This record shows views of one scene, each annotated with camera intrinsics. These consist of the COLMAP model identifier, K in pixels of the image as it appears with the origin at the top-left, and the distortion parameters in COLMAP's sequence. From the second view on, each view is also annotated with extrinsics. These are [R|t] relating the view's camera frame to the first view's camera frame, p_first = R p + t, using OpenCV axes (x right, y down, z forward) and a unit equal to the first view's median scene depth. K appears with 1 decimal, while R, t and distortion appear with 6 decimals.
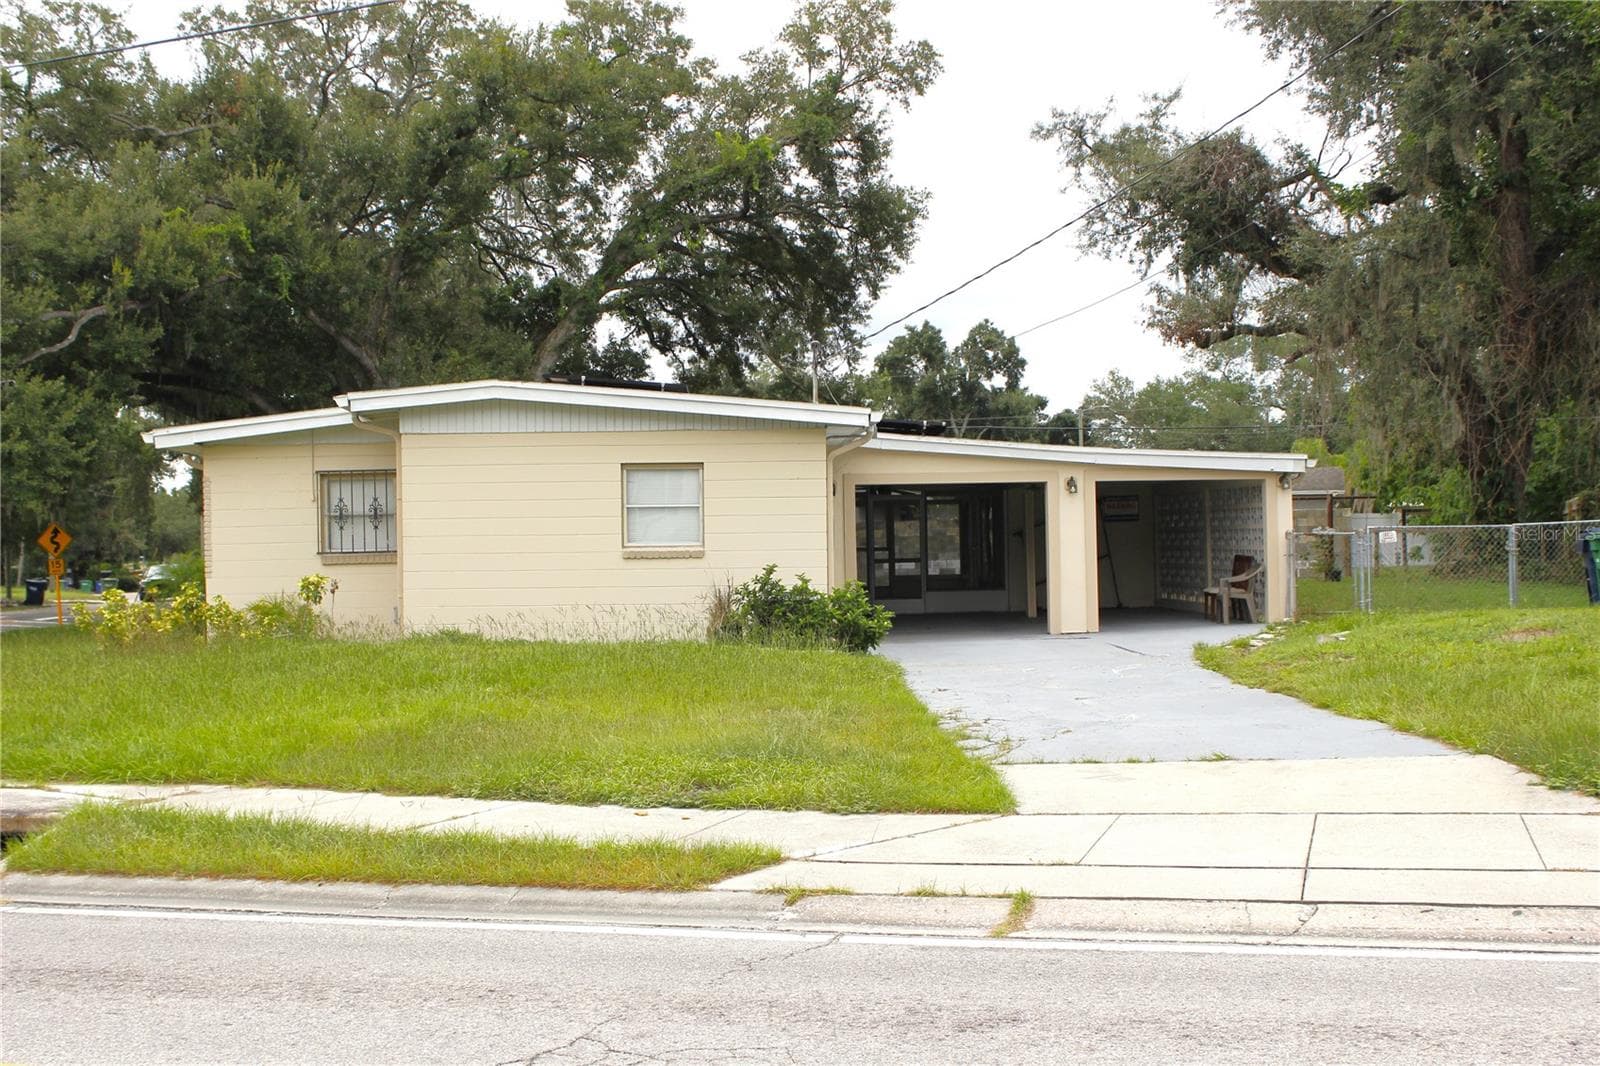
lens RADIAL K [[1824.9, 0, 790.6], [0, 1824.9, 533.7], [0, 0, 1]] dist [-0.115542, 0.228639]
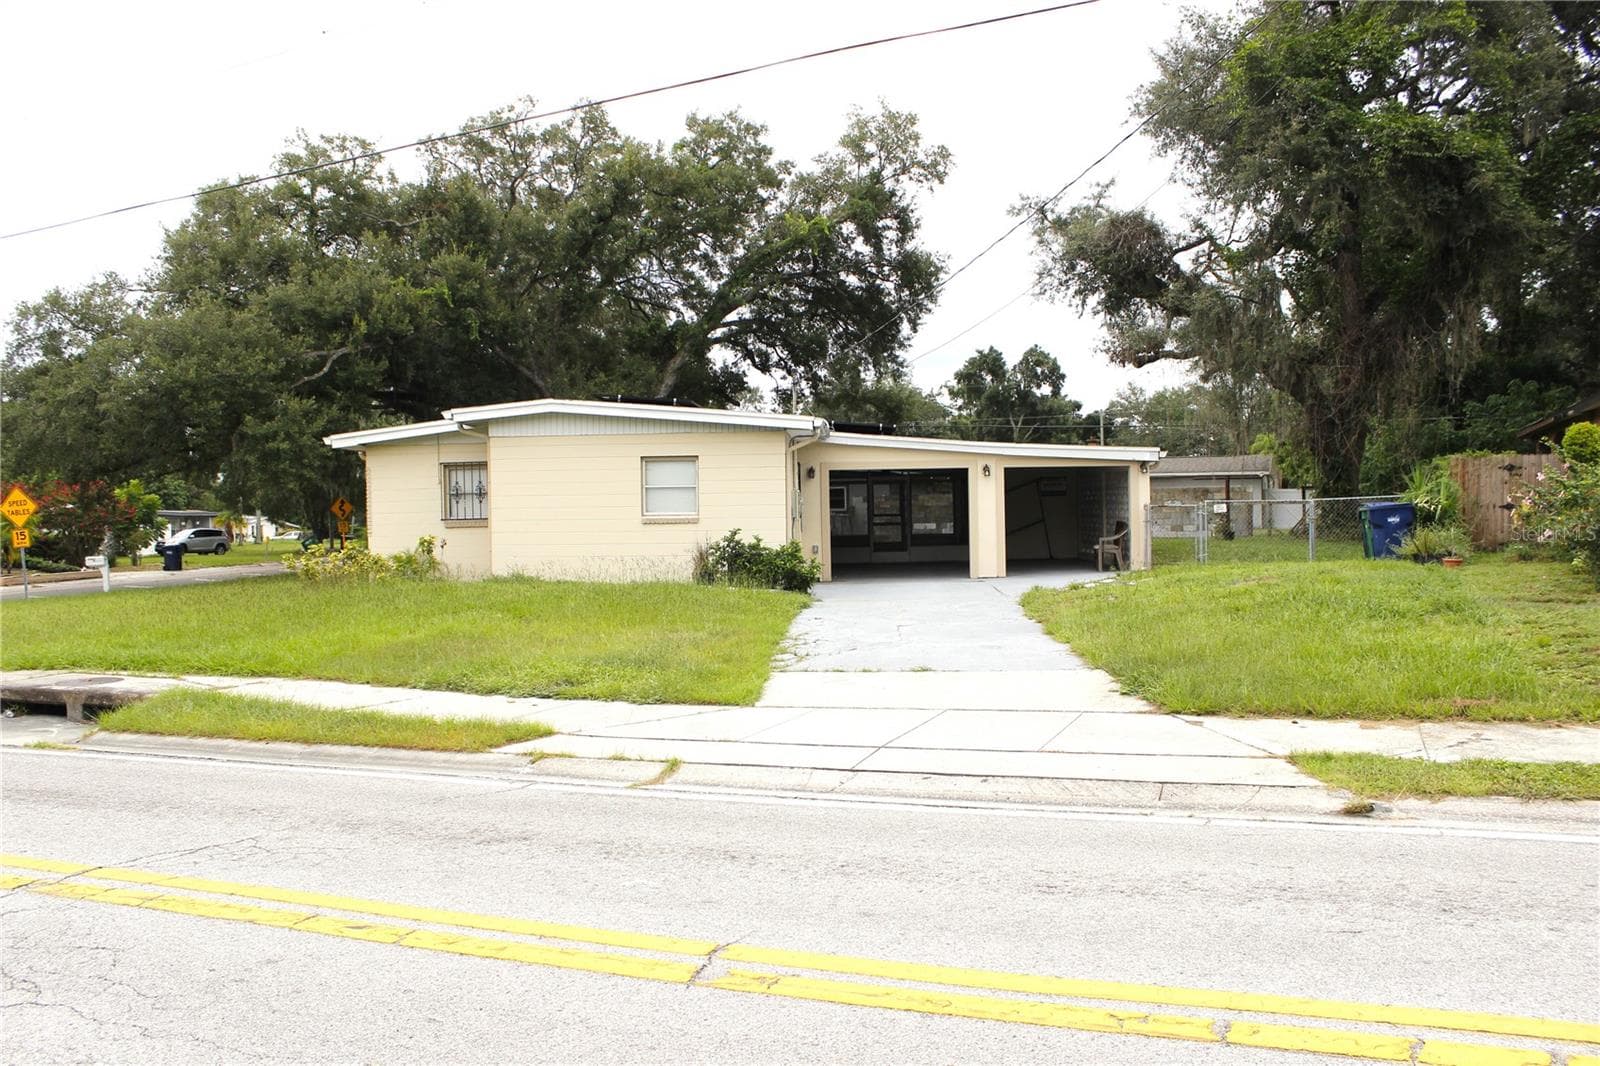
lens RADIAL K [[1331.0, 0, 797.9], [0, 1331.0, 539.9], [0, 0, 1]] dist [-0.157547, 0.155772]
pose [[0.995683, 0.002751, -0.092780, 0.068971], [-0.000032, 0.999571, 0.029287, -0.002281], [0.092821, -0.029157, 0.995256, -0.010654]]
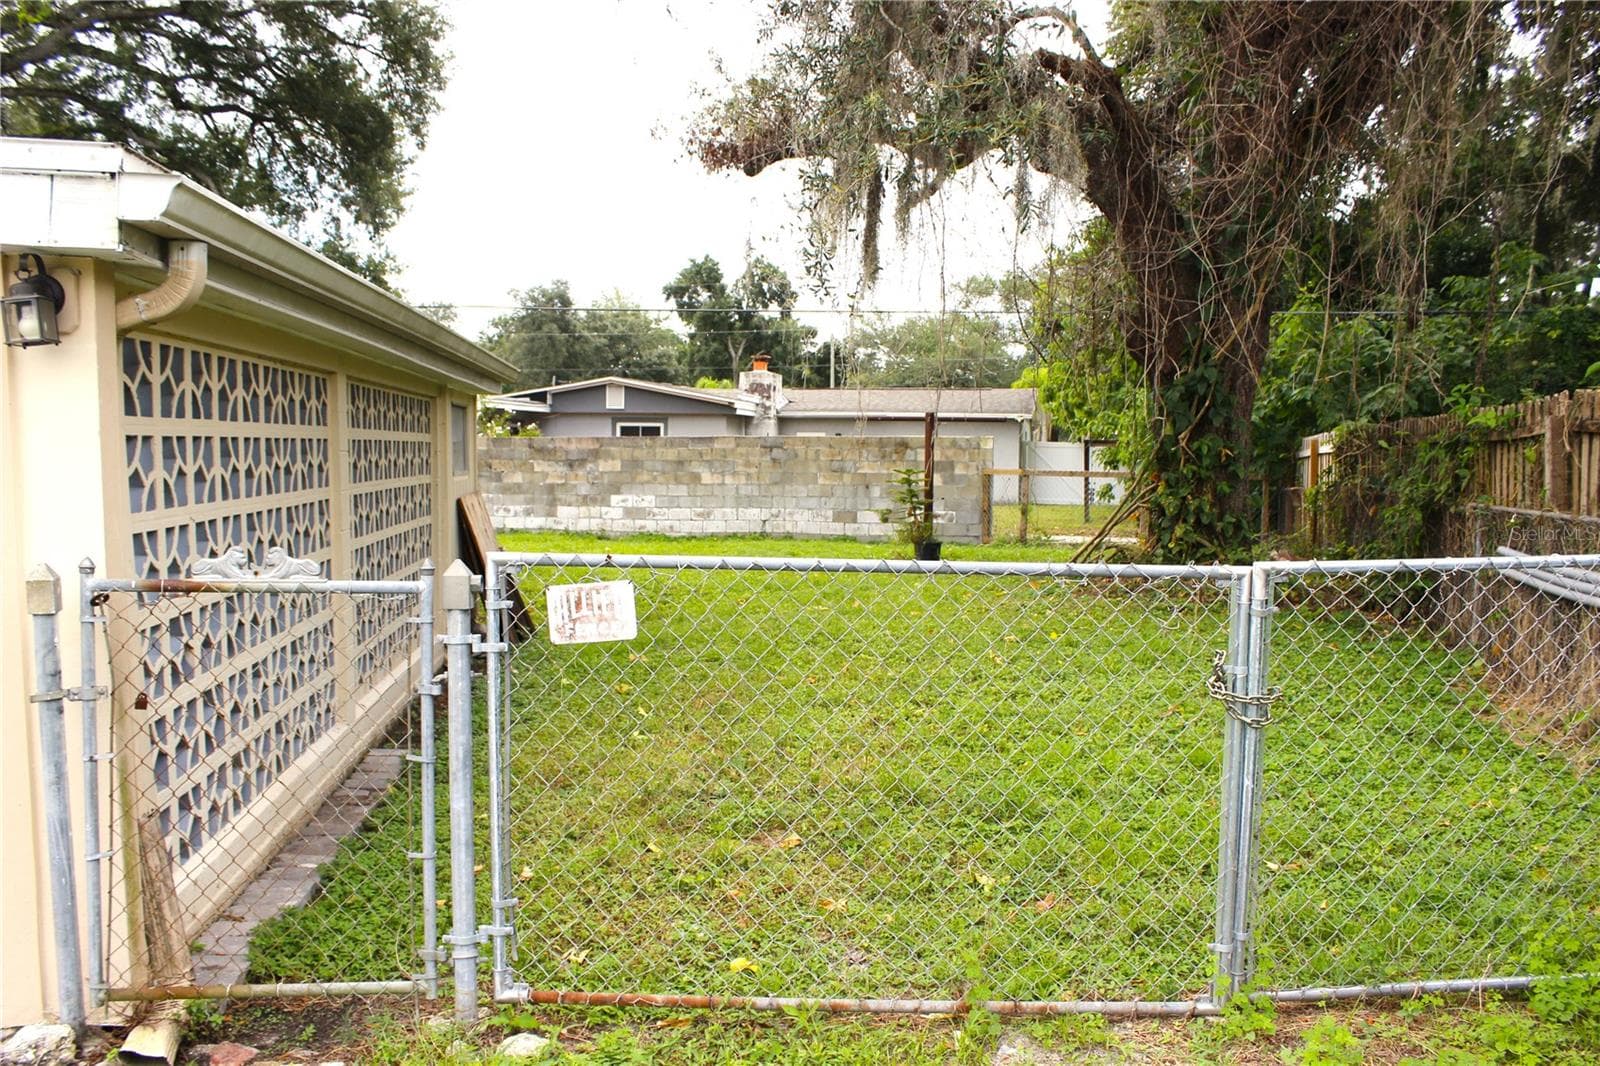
lens RADIAL K [[1331.0, 0, 797.9], [0, 1331.0, 539.9], [0, 0, 1]] dist [-0.157547, 0.155772]
pose [[0.996931, 0.022545, 0.074970, 0.225090], [-0.027992, 0.996981, 0.072429, -0.010666], [-0.073111, -0.074306, 0.994552, 0.569772]]
